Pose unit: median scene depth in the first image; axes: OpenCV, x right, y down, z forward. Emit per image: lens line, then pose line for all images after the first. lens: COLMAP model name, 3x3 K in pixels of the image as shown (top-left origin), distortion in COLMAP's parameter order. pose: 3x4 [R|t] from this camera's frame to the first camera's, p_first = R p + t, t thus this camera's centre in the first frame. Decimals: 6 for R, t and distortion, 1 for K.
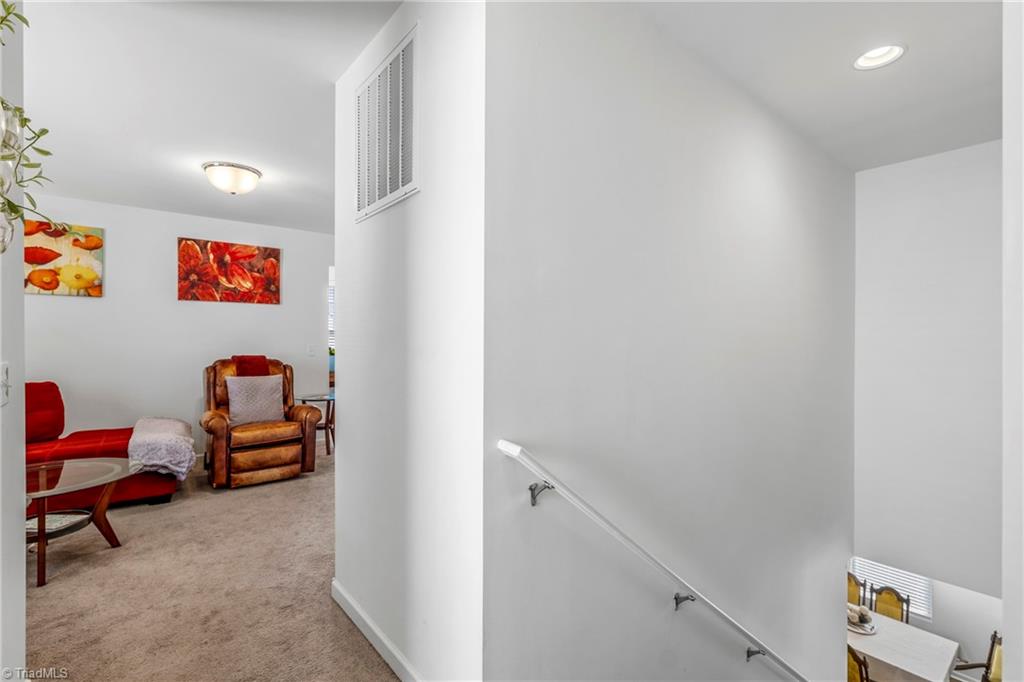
lens RADIAL K [[472.3, 0, 513.6], [0, 472.3, 338.1], [0, 0, 1]] dist [-0.001184, -0.000372]
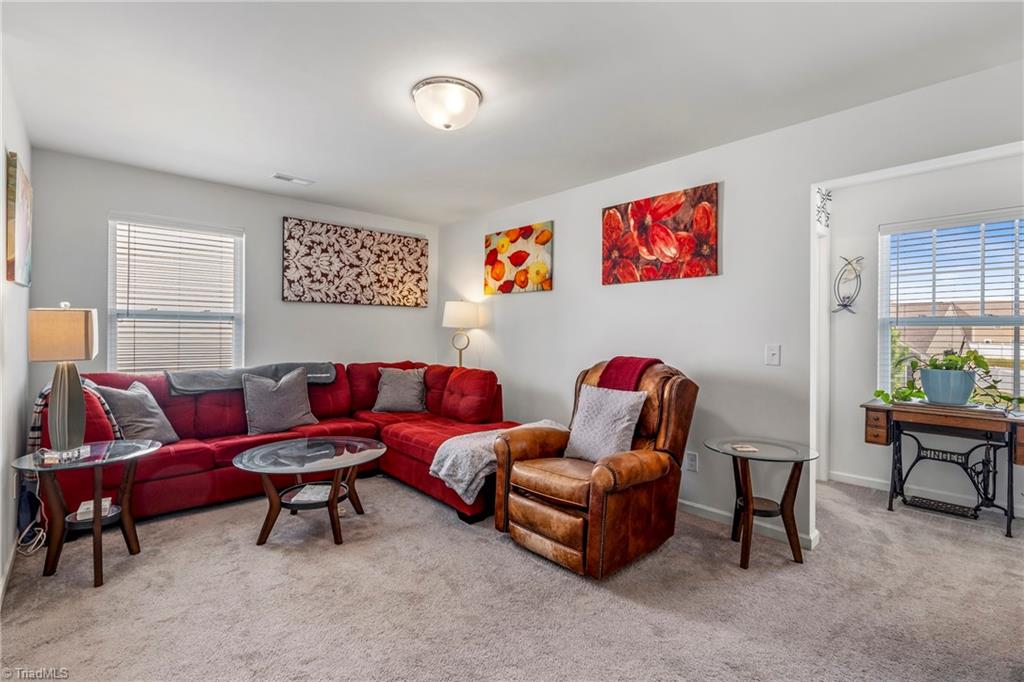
lens RADIAL K [[472.3, 0, 513.6], [0, 472.3, 338.1], [0, 0, 1]] dist [-0.001184, -0.000372]
pose [[0.078784, 0.006047, -0.996873, 0.091979], [-0.003511, 0.999977, 0.005788, 0.006555], [0.996886, 0.003044, 0.078803, 0.759479]]
